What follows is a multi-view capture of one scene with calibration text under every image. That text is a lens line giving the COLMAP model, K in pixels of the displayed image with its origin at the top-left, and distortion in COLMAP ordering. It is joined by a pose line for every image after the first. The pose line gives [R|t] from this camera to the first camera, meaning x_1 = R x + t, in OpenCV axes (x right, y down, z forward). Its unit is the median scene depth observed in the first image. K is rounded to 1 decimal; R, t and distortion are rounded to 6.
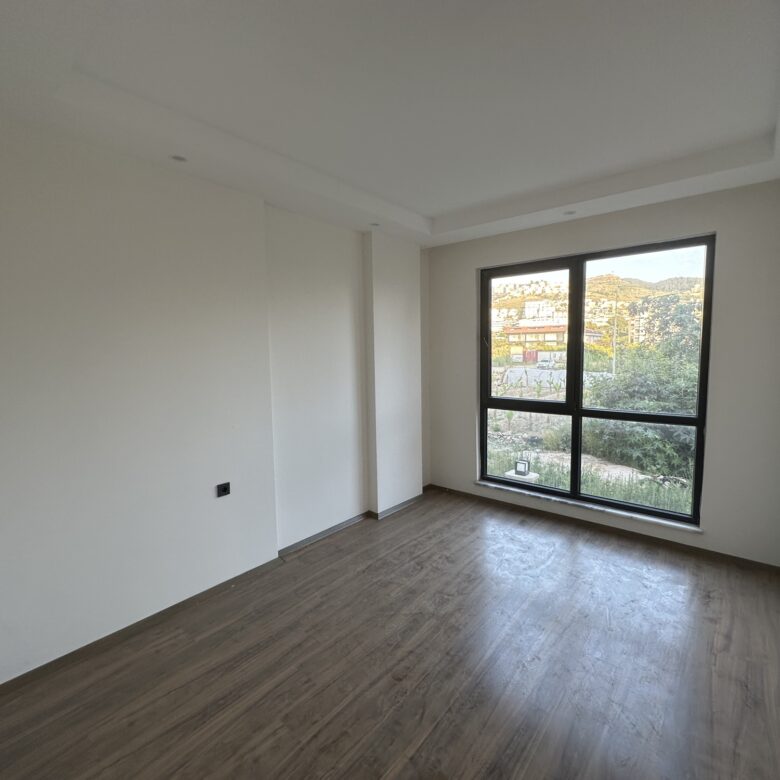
lens RADIAL K [[419.9, 0, 389.0], [0, 419.9, 381.8], [0, 0, 1]] dist [0.000678, 0.000697]
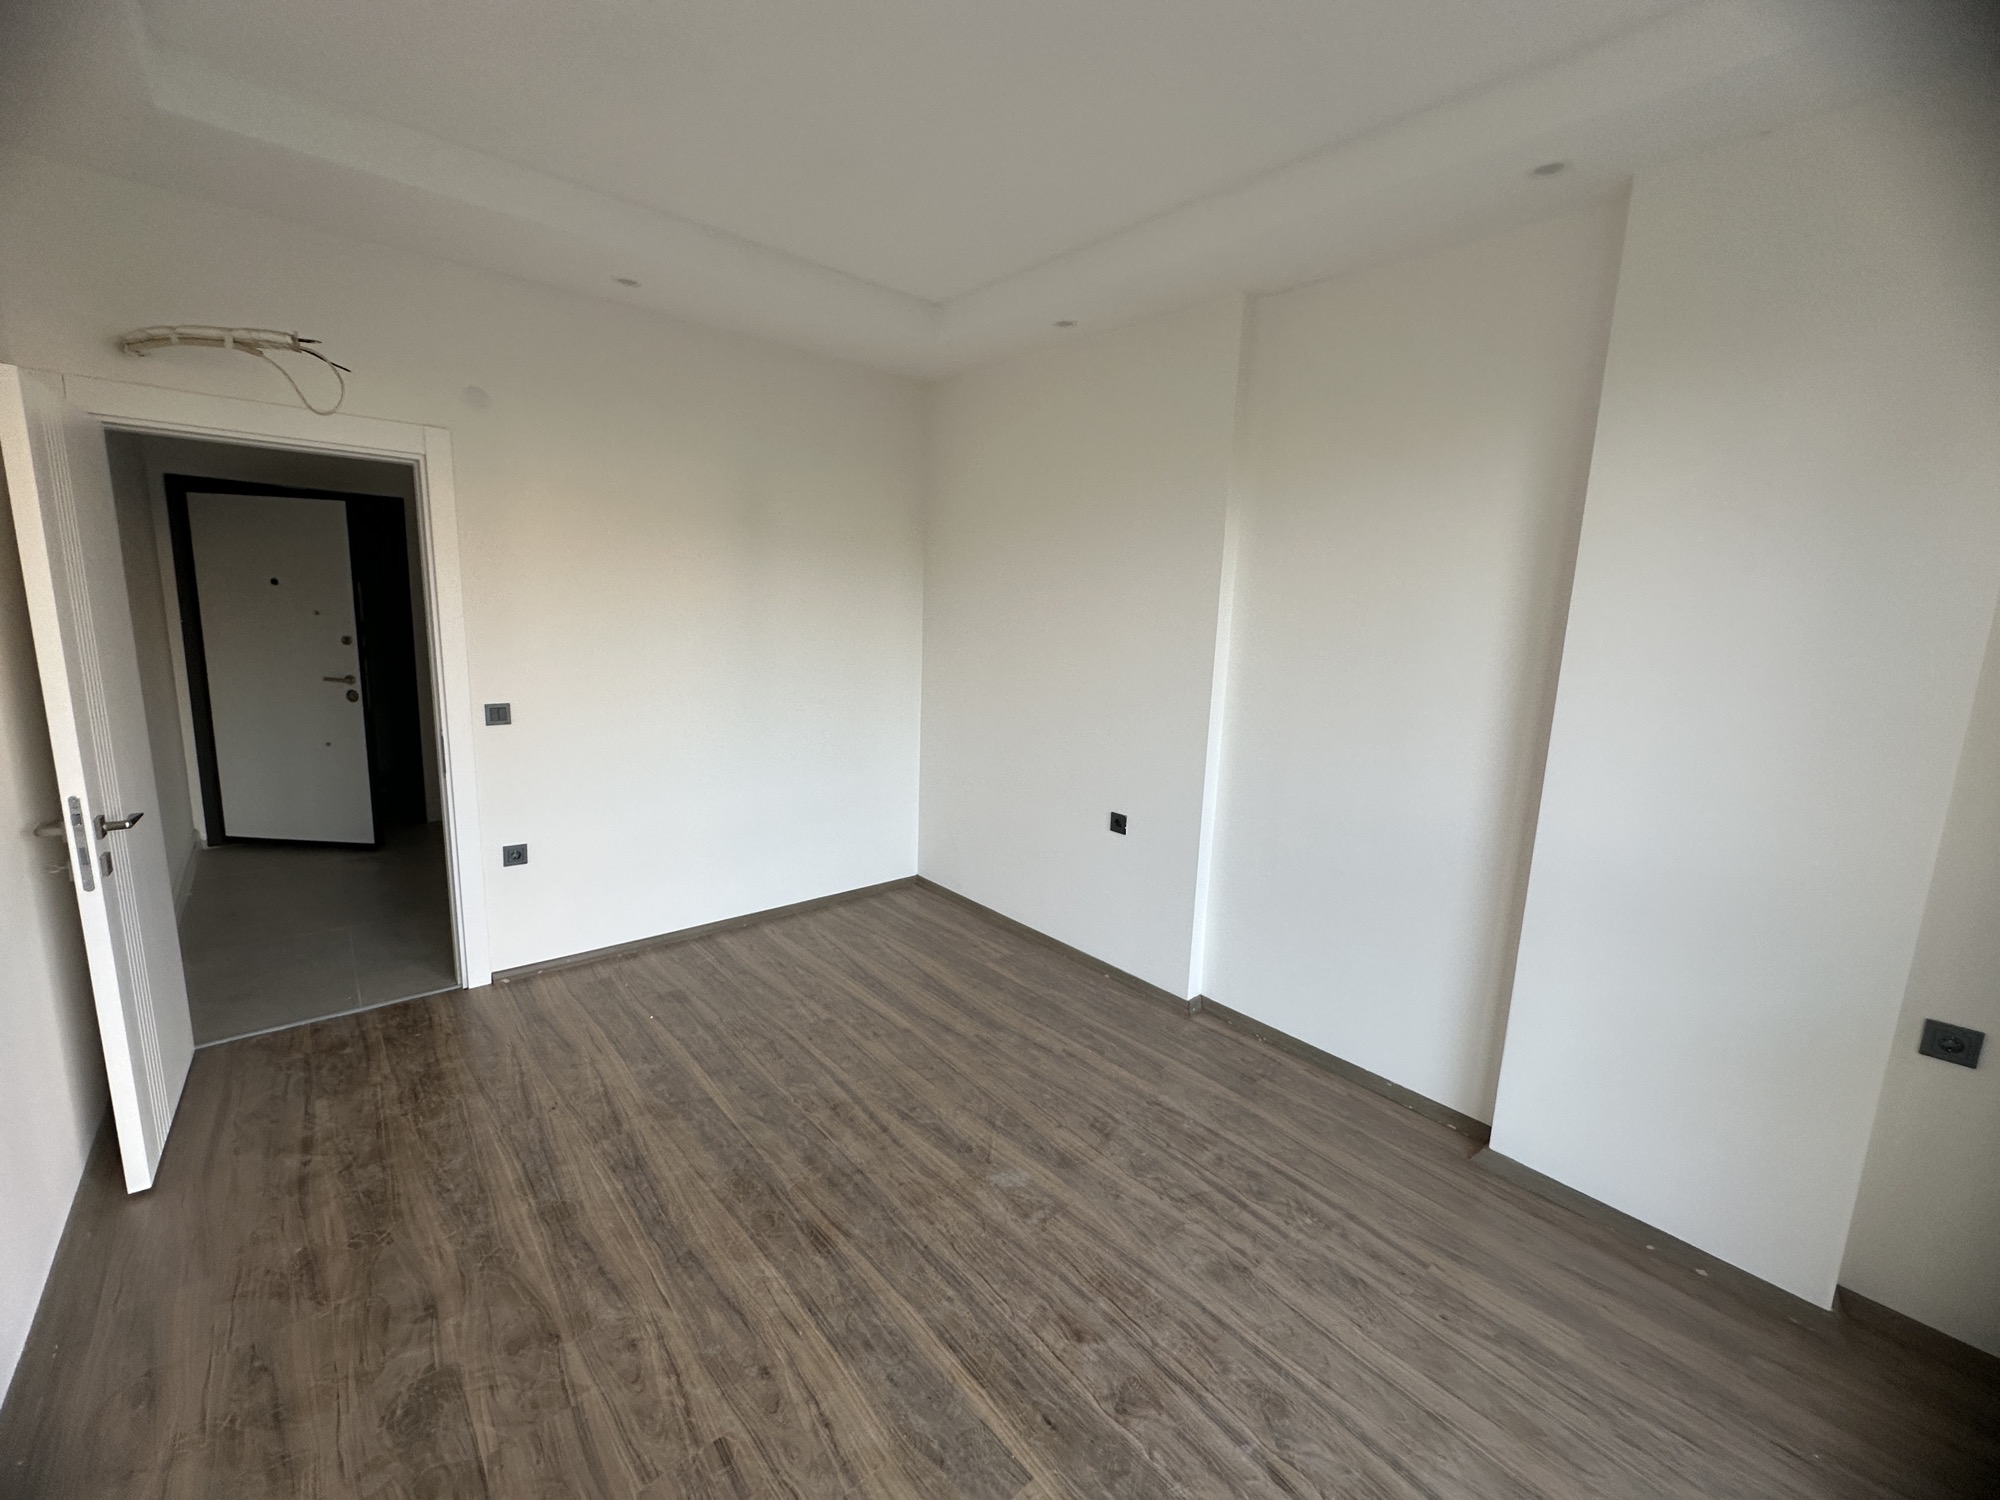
lens RADIAL K [[809.1, 0, 1002.0], [0, 809.1, 740.3], [0, 0, 1]] dist [0.002931, -0.000035]
pose [[-0.162540, 0.164370, -0.972915, 0.819133], [-0.107094, 0.977263, 0.182996, -0.071401], [0.980873, 0.133938, -0.141241, 1.010354]]
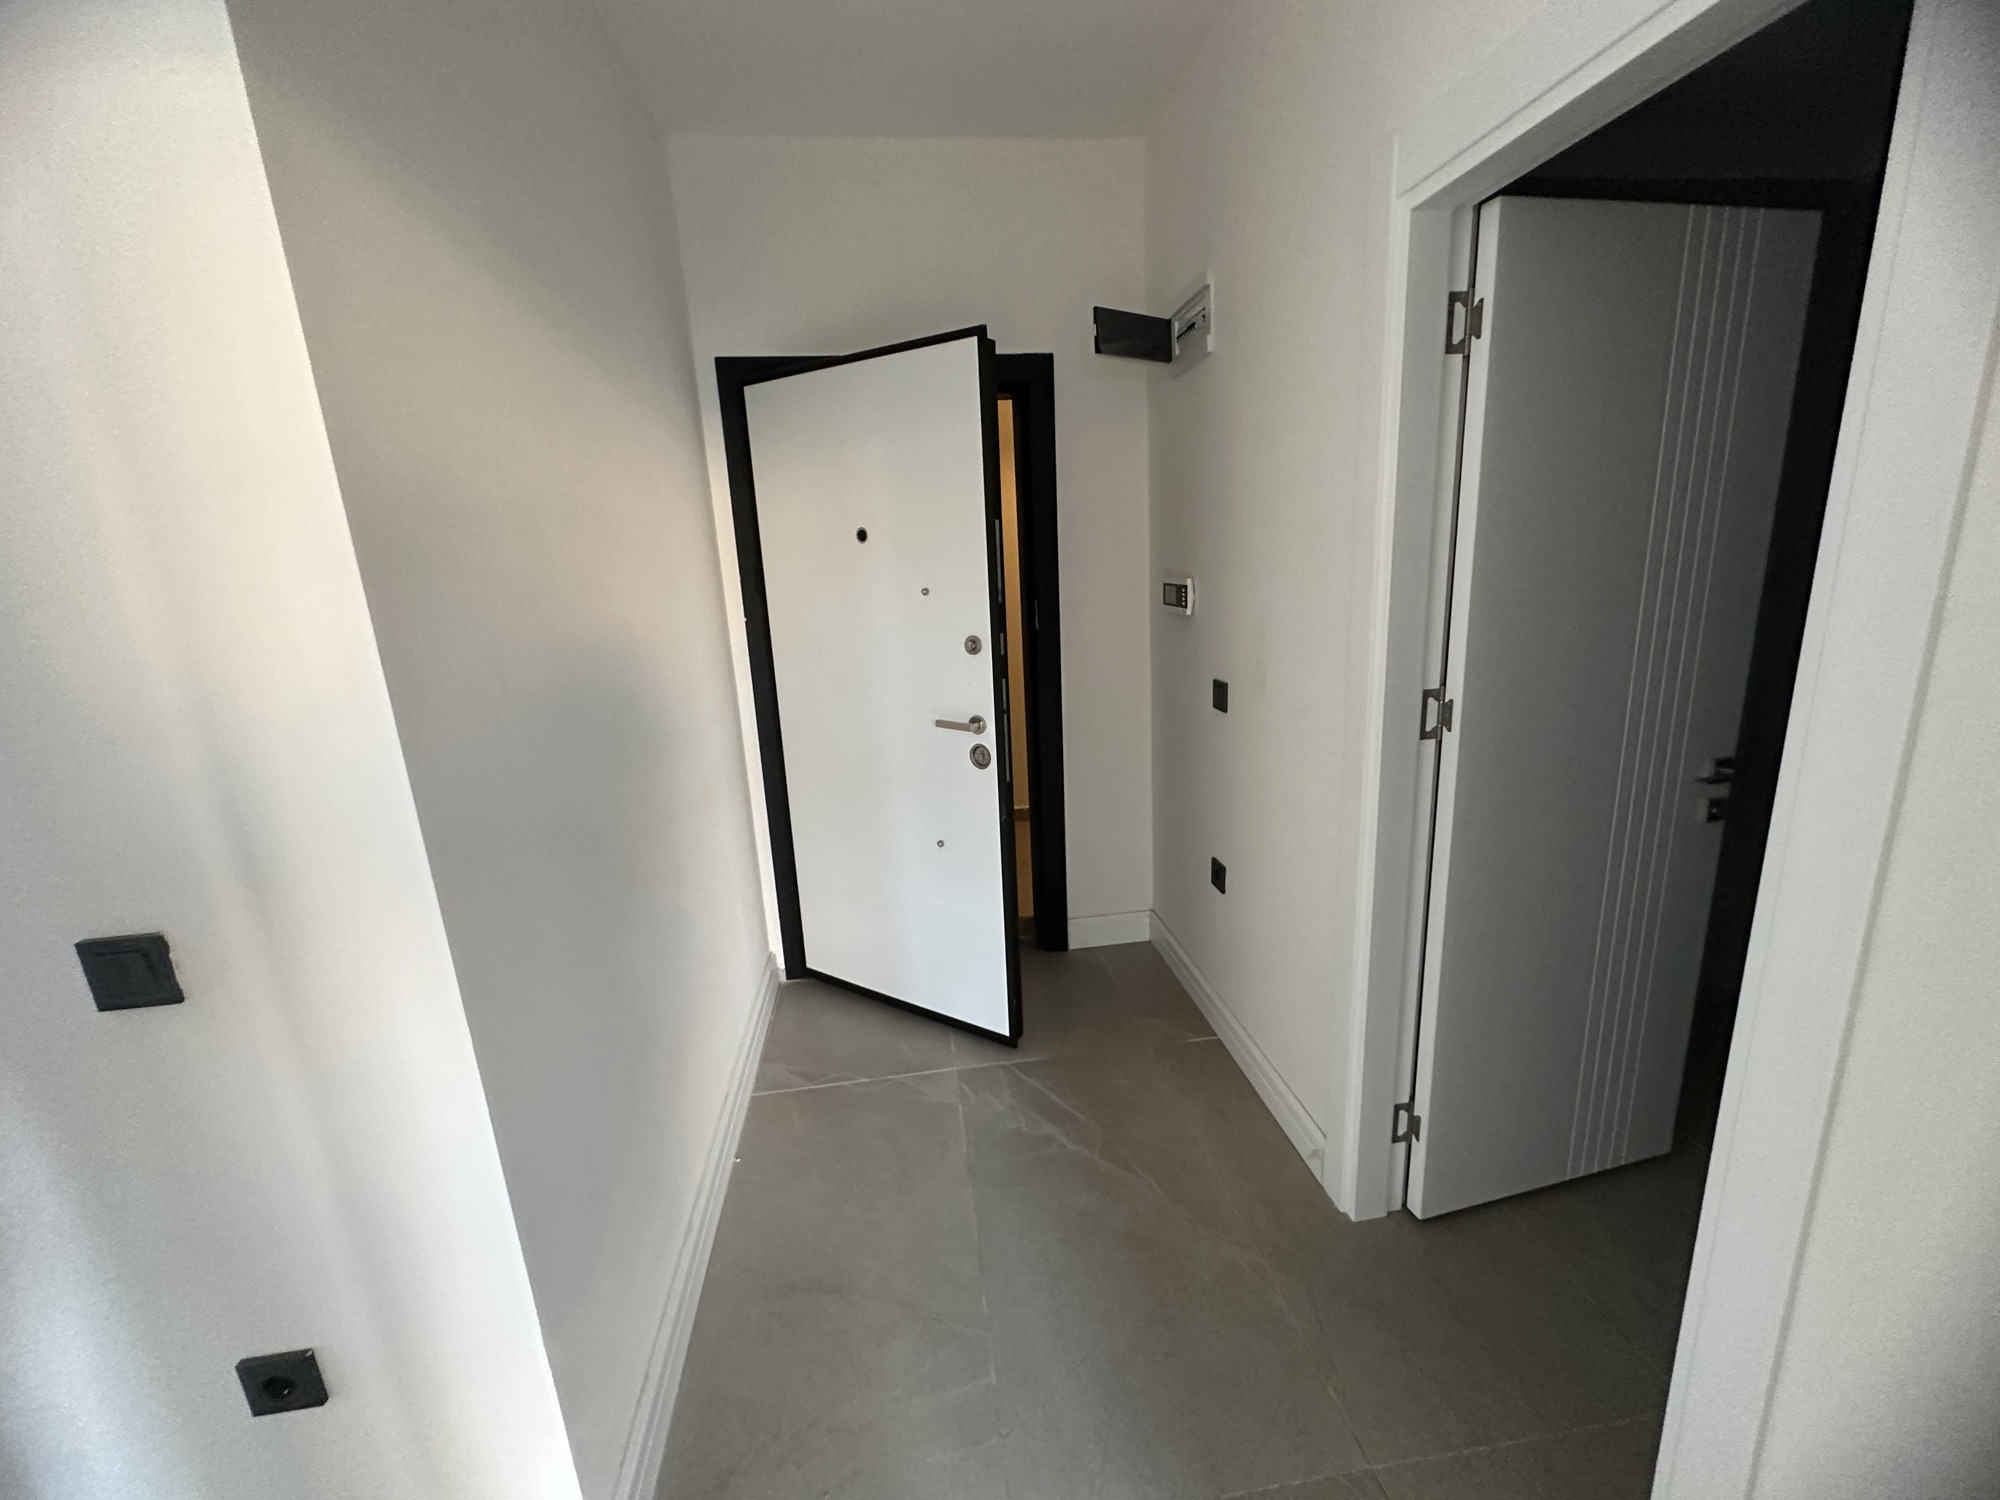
lens RADIAL K [[809.1, 0, 1002.0], [0, 809.1, 750.0], [0, 0, 1]] dist [0.002931, -0.000035]
pose [[-0.668933, 0.225156, -0.708402, 0.499768], [0.002174, 0.953610, 0.301038, -0.032081], [0.743320, 0.199834, -0.638390, 0.629244]]
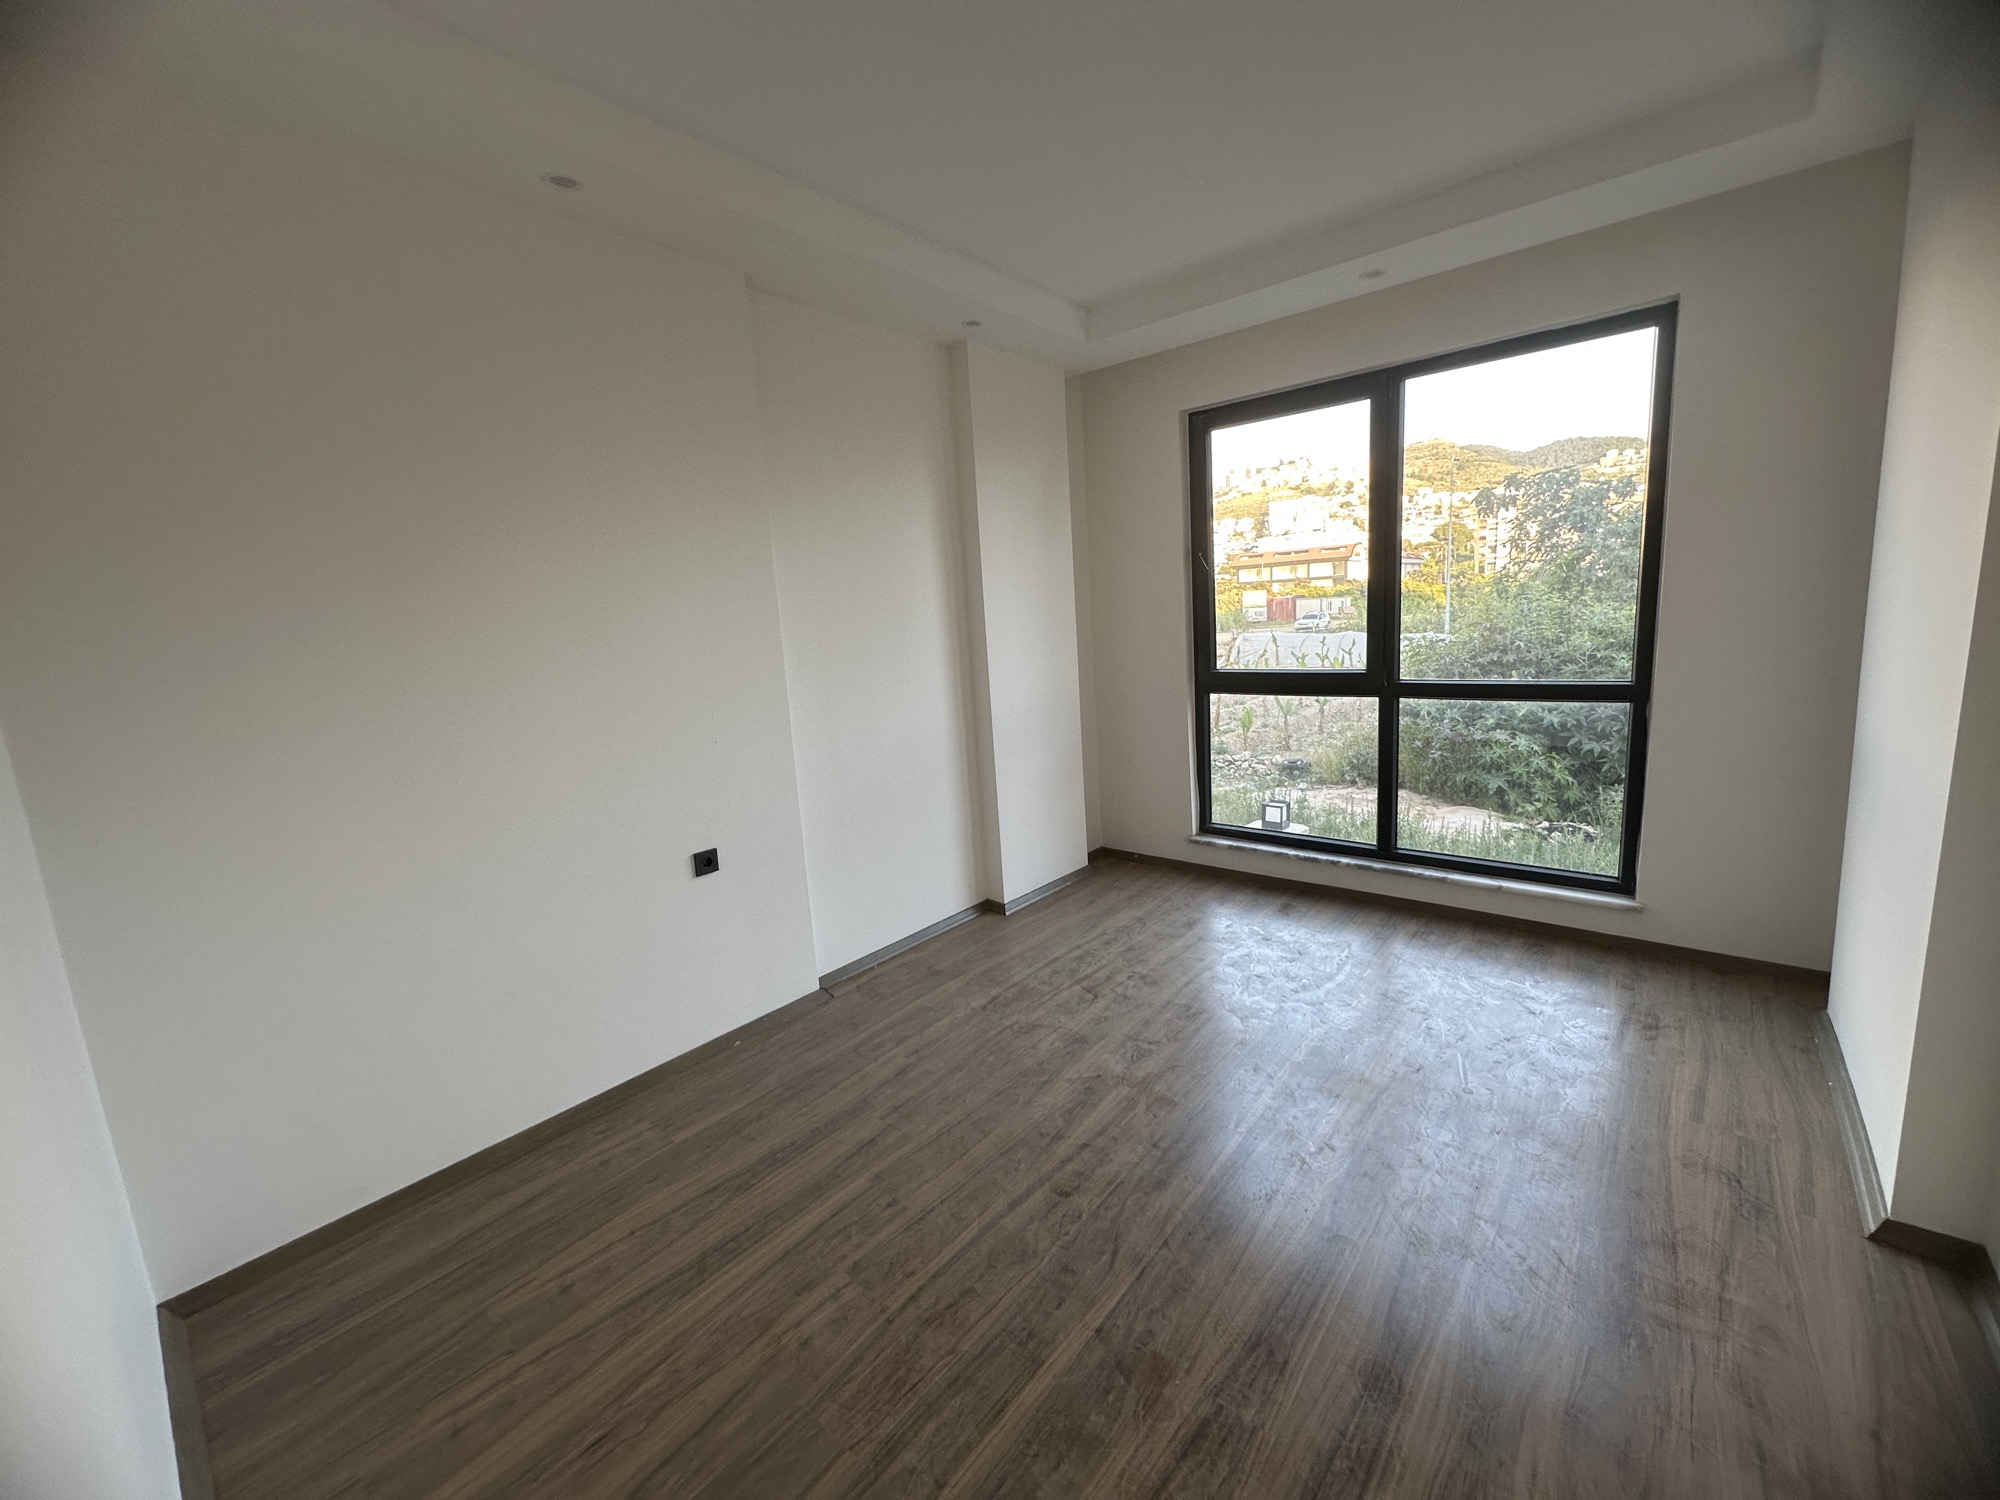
lens RADIAL K [[809.1, 0, 997.7], [0, 809.1, 733.3], [0, 0, 1]] dist [0.002931, -0.000035]
pose [[0.998829, -0.045670, -0.015968, -0.013483], [0.046725, 0.996197, 0.073535, 0.043286], [0.012549, -0.074195, 0.997165, 0.025919]]
